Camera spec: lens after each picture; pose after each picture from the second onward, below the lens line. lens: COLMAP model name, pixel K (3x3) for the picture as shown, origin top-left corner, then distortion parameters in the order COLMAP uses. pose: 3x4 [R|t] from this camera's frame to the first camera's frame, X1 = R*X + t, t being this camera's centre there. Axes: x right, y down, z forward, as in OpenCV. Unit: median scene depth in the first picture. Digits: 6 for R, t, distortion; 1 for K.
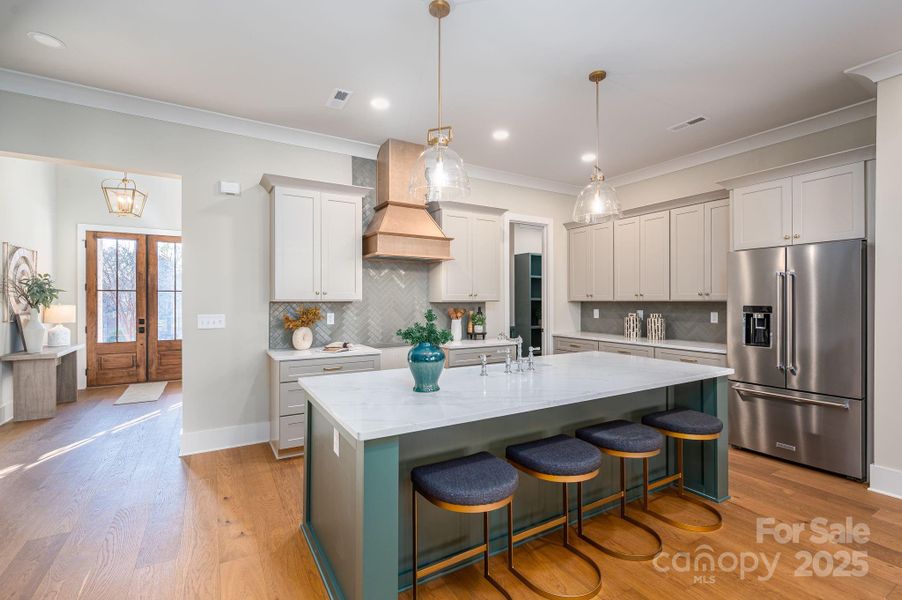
lens RADIAL K [[415.8, 0, 452.4], [0, 415.8, 300.2], [0, 0, 1]] dist [0.003943, -0.000259]
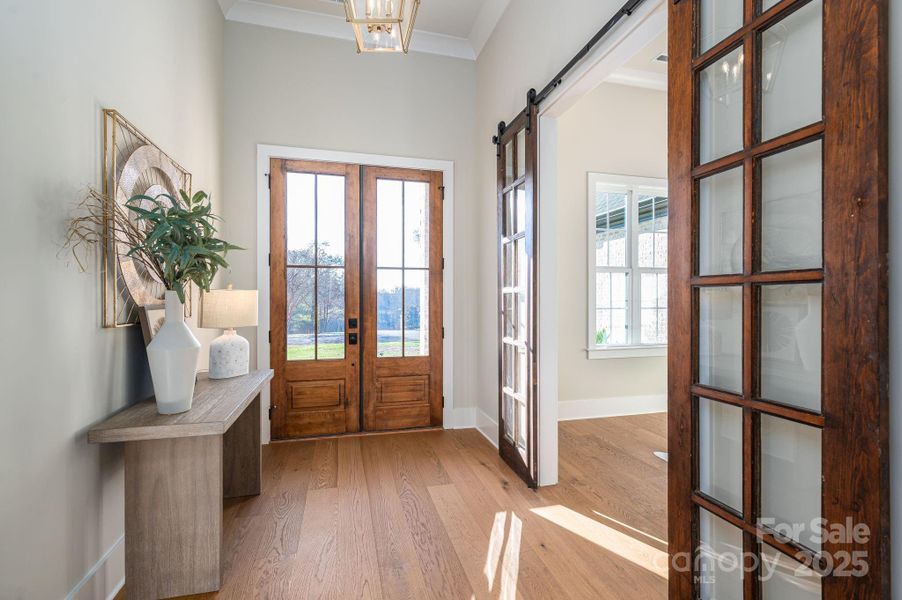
lens RADIAL K [[415.8, 0, 454.8], [0, 415.8, 300.6], [0, 0, 1]] dist [0.003943, -0.000259]
pose [[0.966156, 0.002451, -0.257948, -0.501131], [-0.001266, 0.999988, 0.004760, 0.019433], [0.257956, -0.004273, 0.966147, 0.532185]]
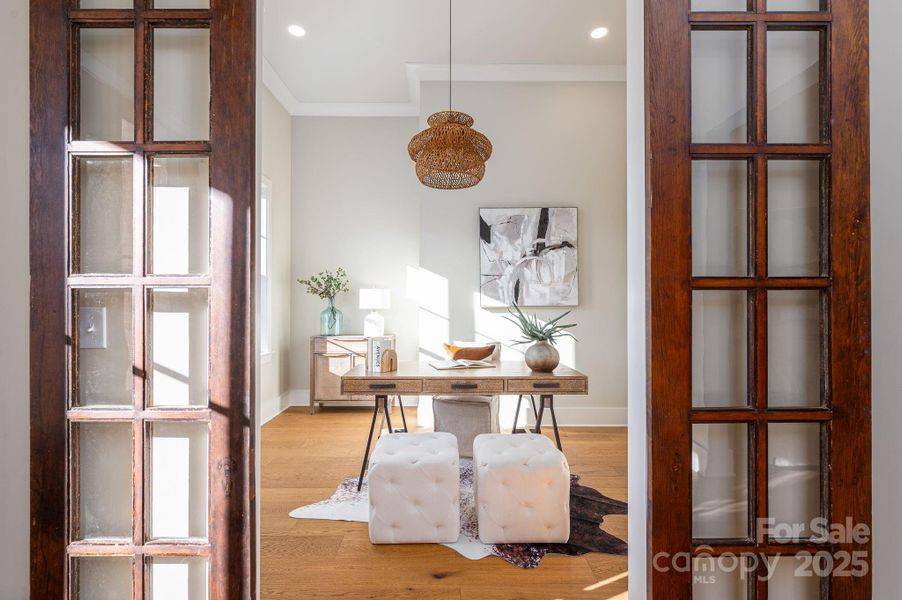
lens RADIAL K [[415.8, 0, 450.1], [0, 415.8, 298.5], [0, 0, 1]] dist [0.003943, -0.000259]
pose [[0.501600, 0.006596, 0.865074, -0.796194], [-0.001080, 0.999975, -0.006998, 0.016914], [-0.865099, 0.002576, 0.501595, 1.043959]]
